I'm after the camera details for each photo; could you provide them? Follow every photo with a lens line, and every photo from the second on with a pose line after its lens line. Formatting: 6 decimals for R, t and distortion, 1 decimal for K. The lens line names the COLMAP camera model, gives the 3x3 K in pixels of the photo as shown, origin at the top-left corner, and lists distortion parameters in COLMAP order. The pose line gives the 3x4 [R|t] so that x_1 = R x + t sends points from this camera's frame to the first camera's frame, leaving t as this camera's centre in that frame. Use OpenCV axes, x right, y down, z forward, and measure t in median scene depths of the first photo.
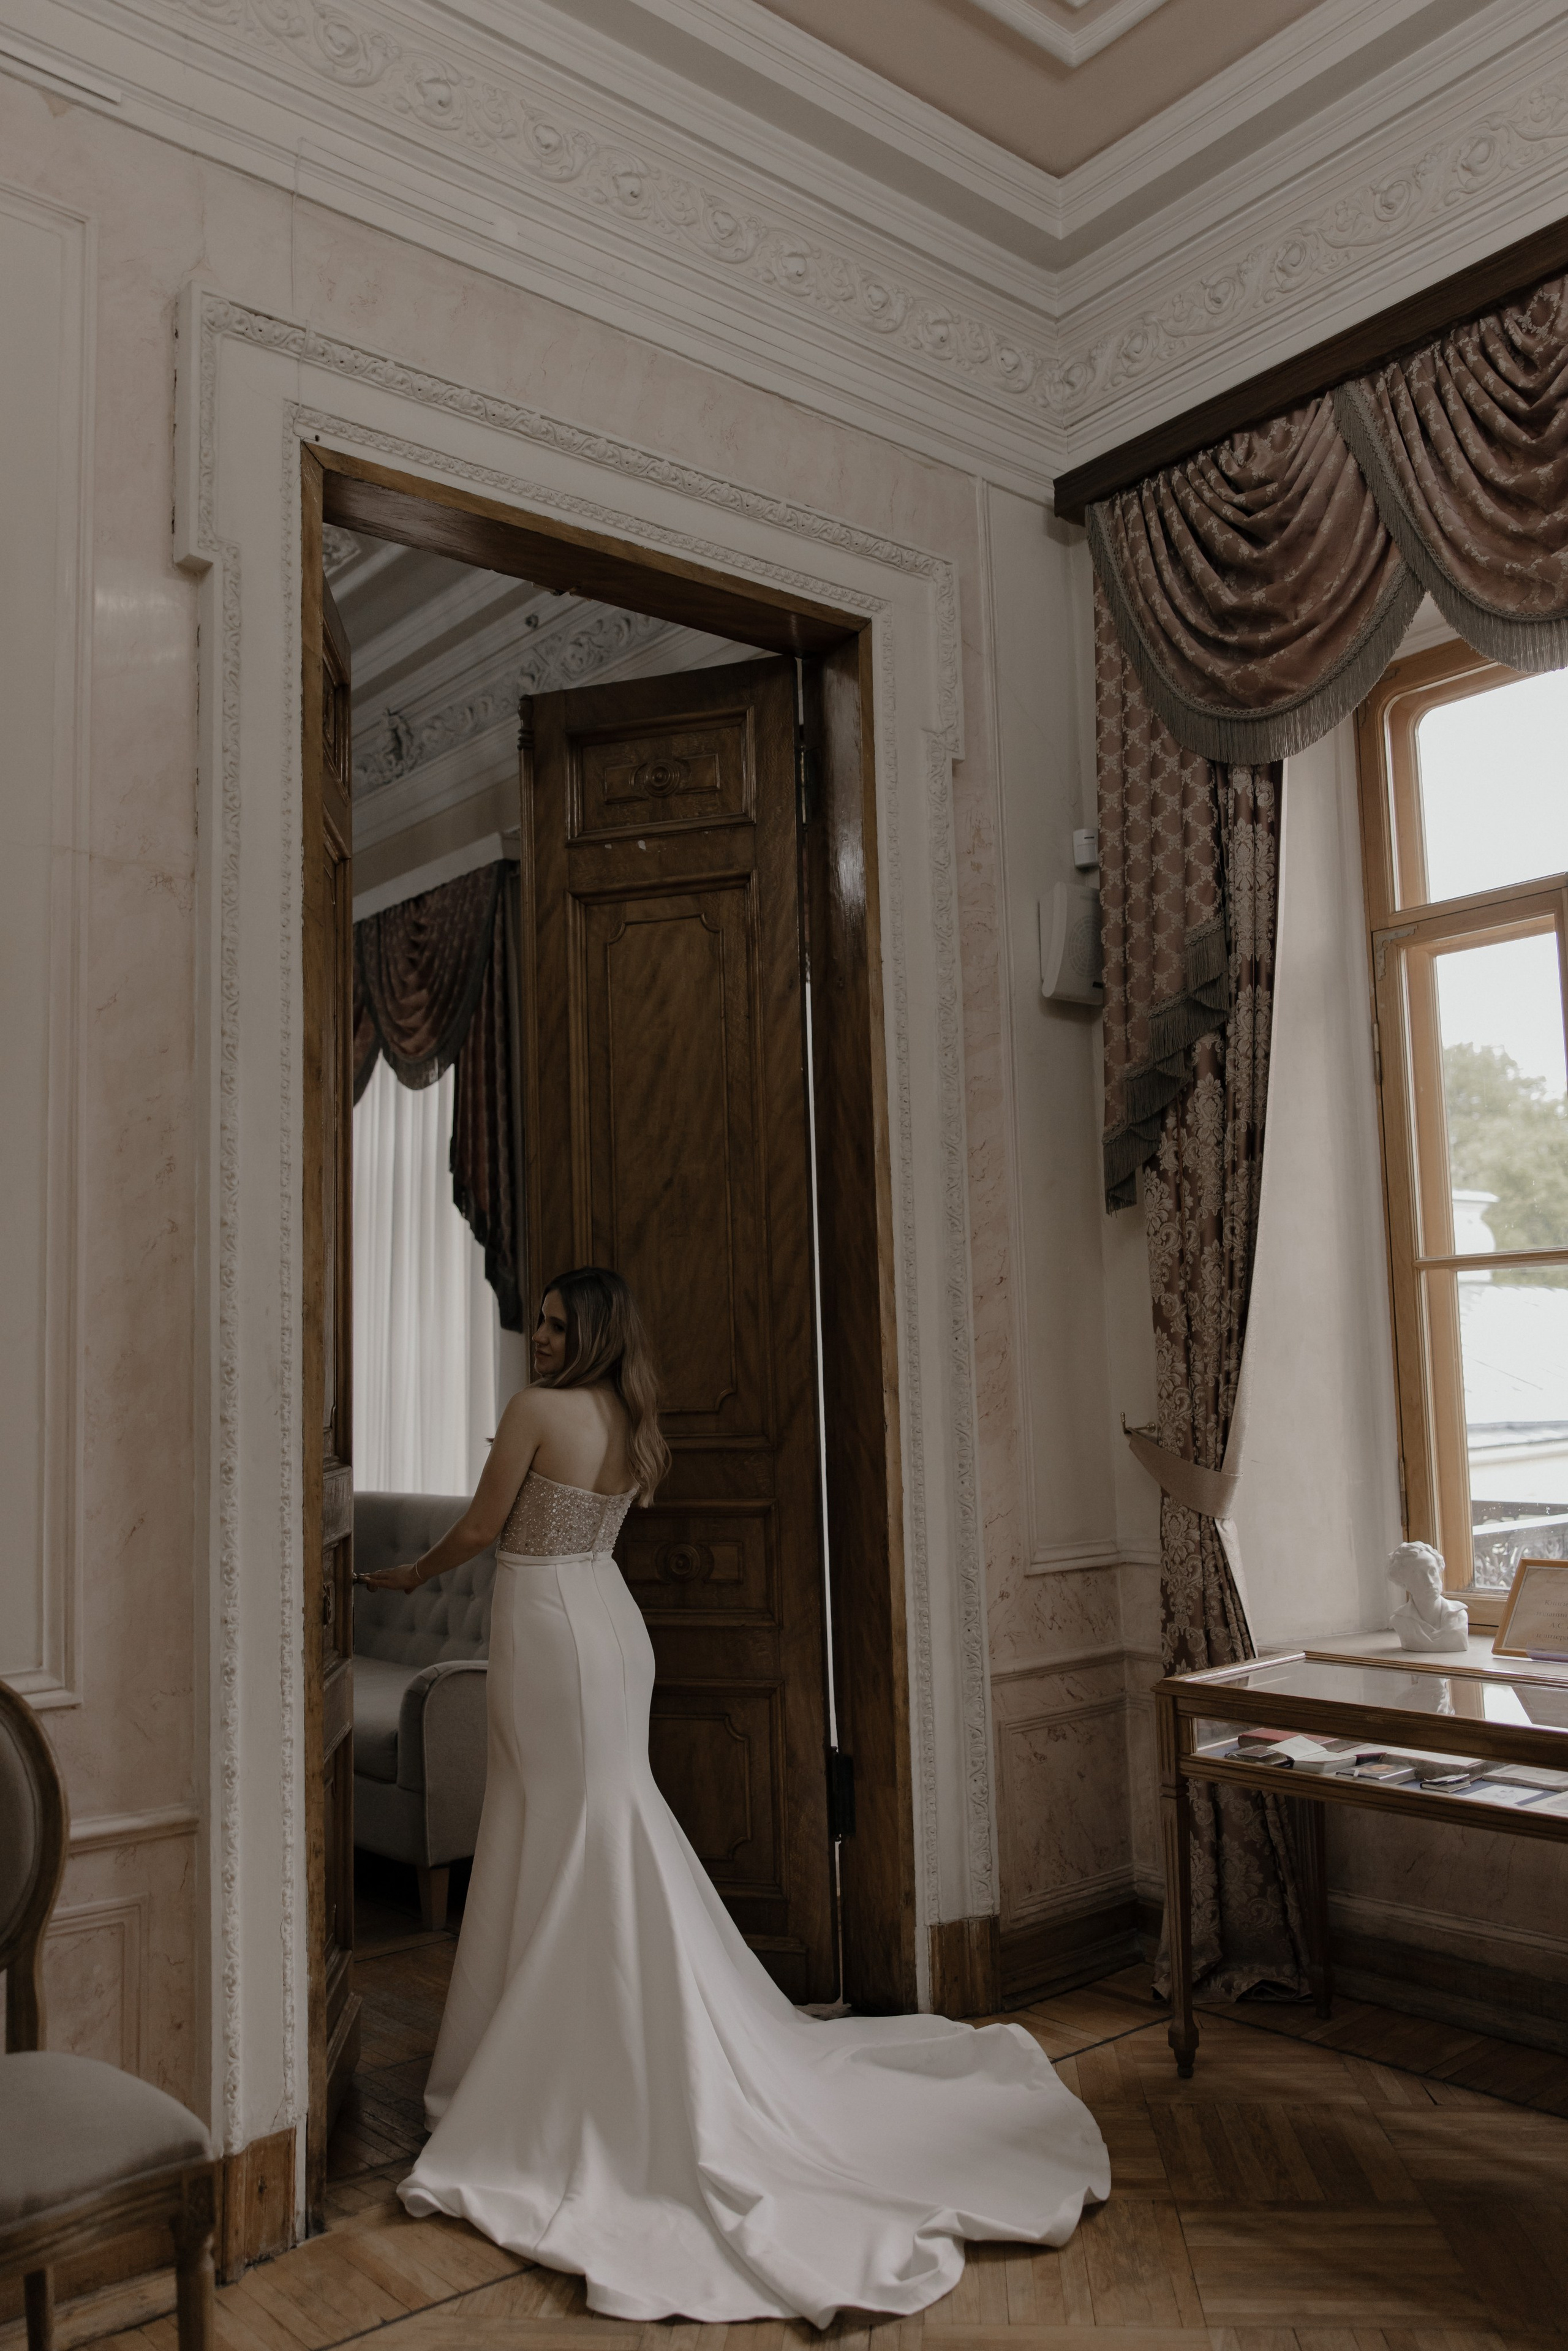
lens RADIAL K [[1855.3, 0, 776.2], [0, 1855.3, 1177.6], [0, 0, 1]] dist [-0.005368, -0.006678]
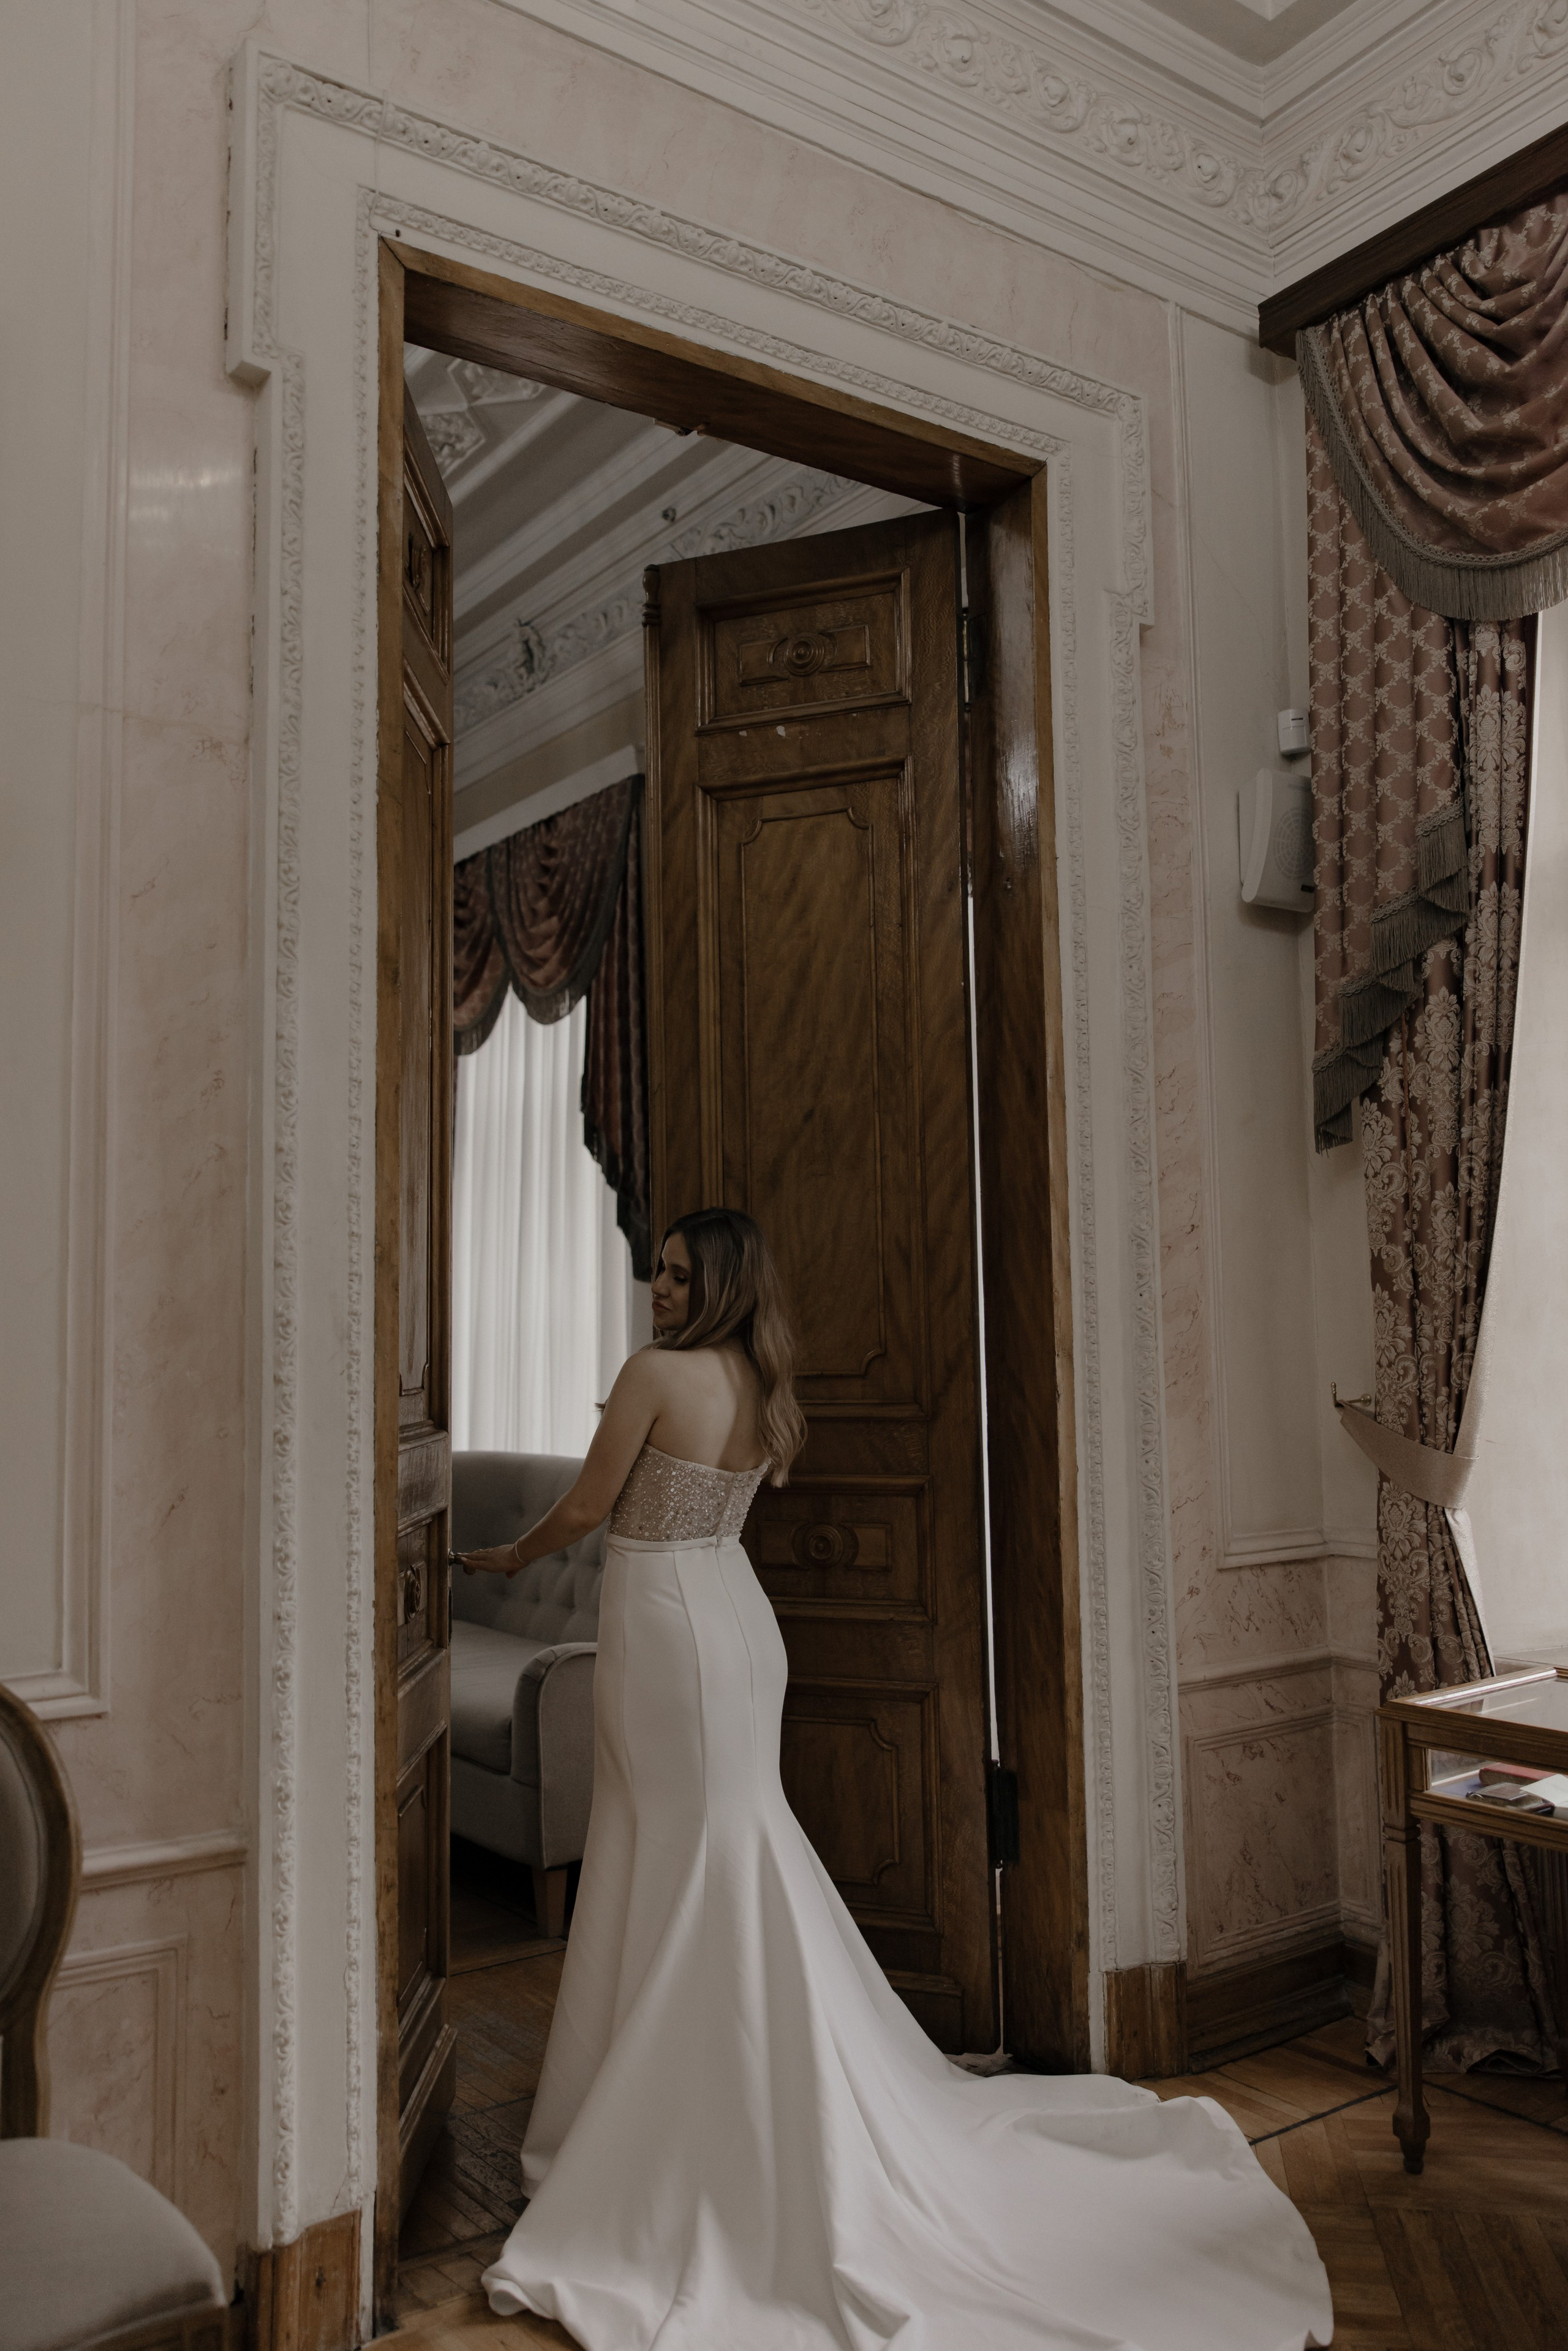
lens RADIAL K [[1855.3, 0, 776.2], [0, 1855.3, 1177.6], [0, 0, 1]] dist [-0.005368, -0.006678]
pose [[0.996563, 0.005700, -0.082636, -0.000924], [-0.003722, 0.999703, 0.024071, 0.012360], [0.082749, -0.023681, 0.996289, 0.130588]]
